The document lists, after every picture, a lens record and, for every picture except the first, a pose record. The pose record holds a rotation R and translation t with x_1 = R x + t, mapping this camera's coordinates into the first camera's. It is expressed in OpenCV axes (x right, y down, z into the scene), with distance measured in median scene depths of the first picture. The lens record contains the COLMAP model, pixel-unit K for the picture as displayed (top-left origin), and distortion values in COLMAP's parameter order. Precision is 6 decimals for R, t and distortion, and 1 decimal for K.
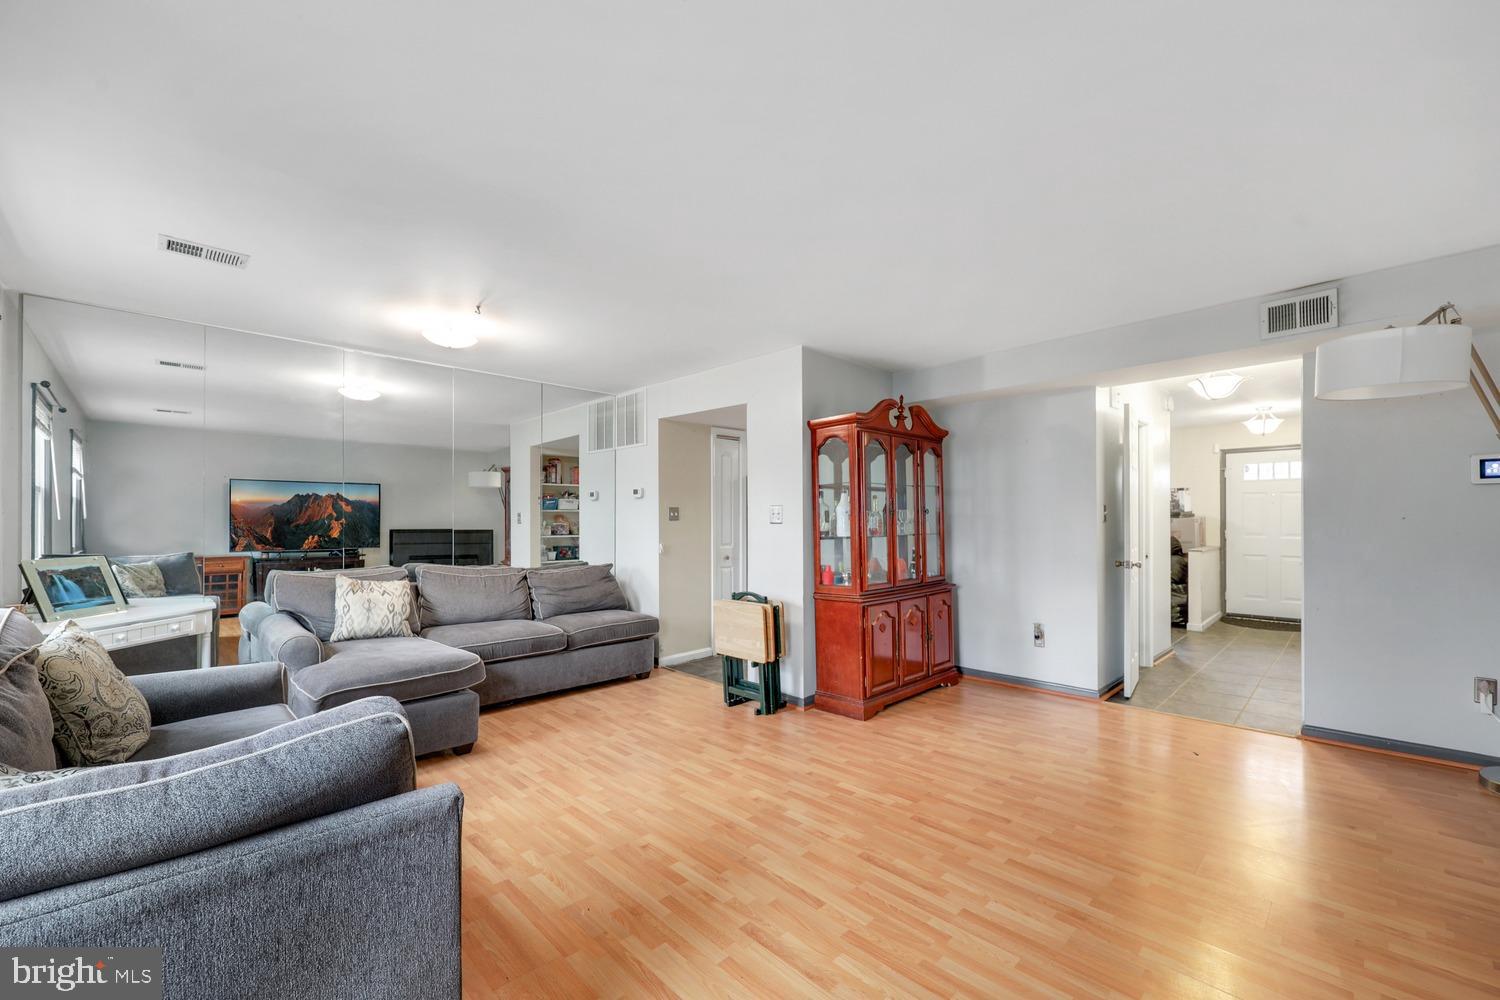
lens RADIAL K [[623.0, 0, 764.4], [0, 623.0, 525.9], [0, 0, 1]] dist [-0.002573, -0.000144]
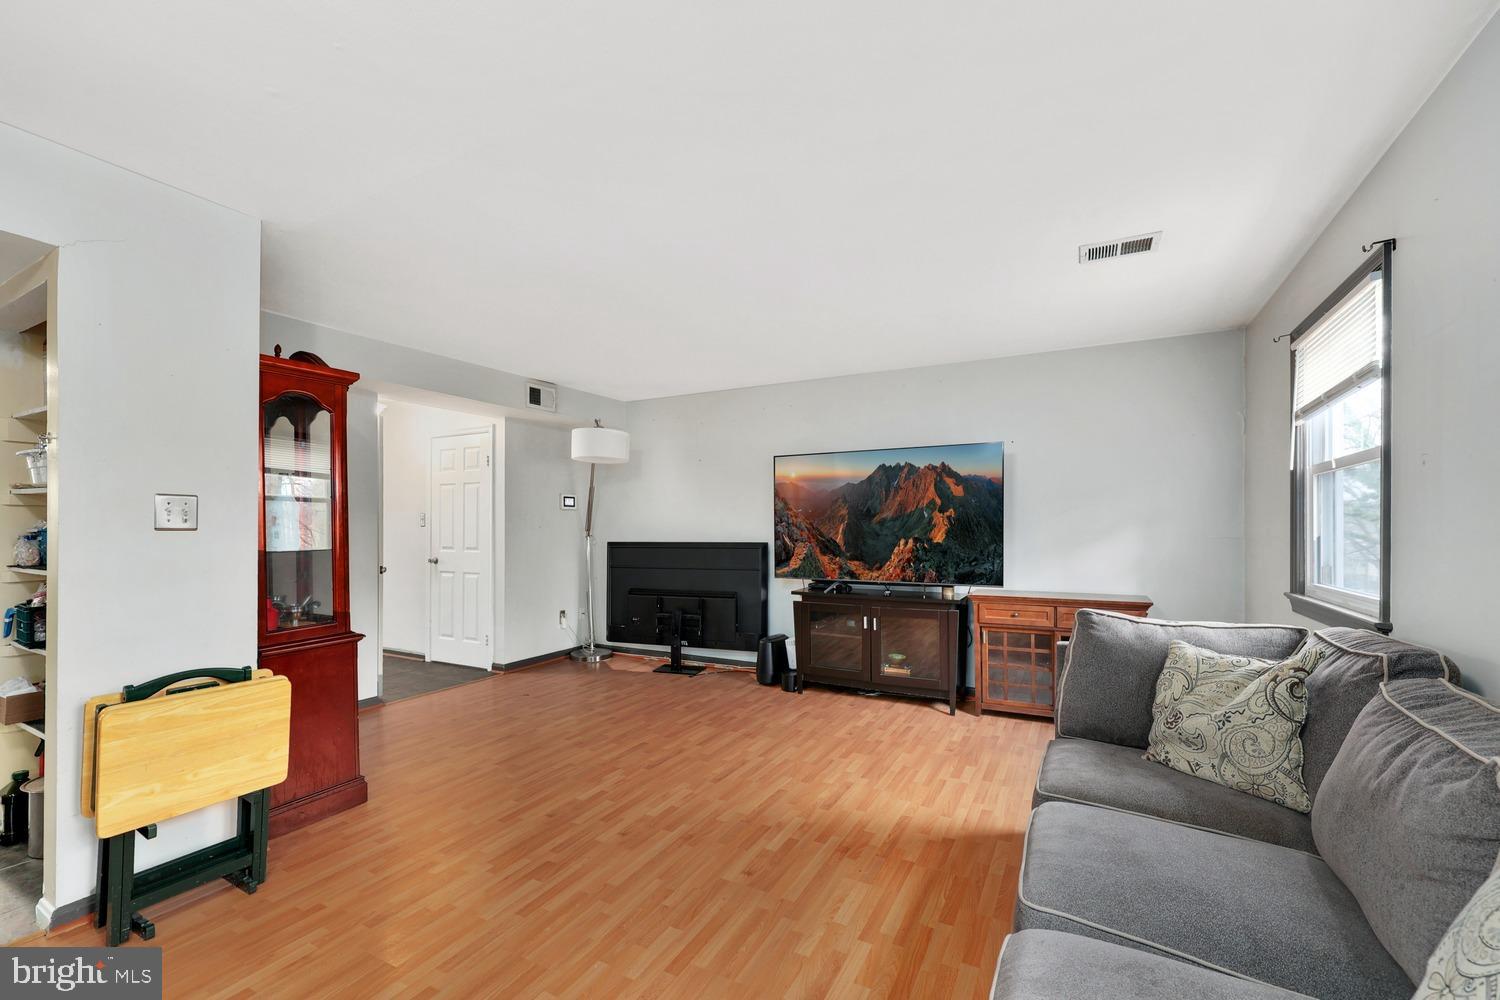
lens RADIAL K [[623.0, 0, 764.4], [0, 623.0, 525.9], [0, 0, 1]] dist [-0.002573, -0.000144]
pose [[-0.302586, 0.007266, 0.953094, -1.090444], [0.011463, 0.999926, -0.003984, 0.001854], [-0.953053, 0.009720, -0.302647, 1.257480]]
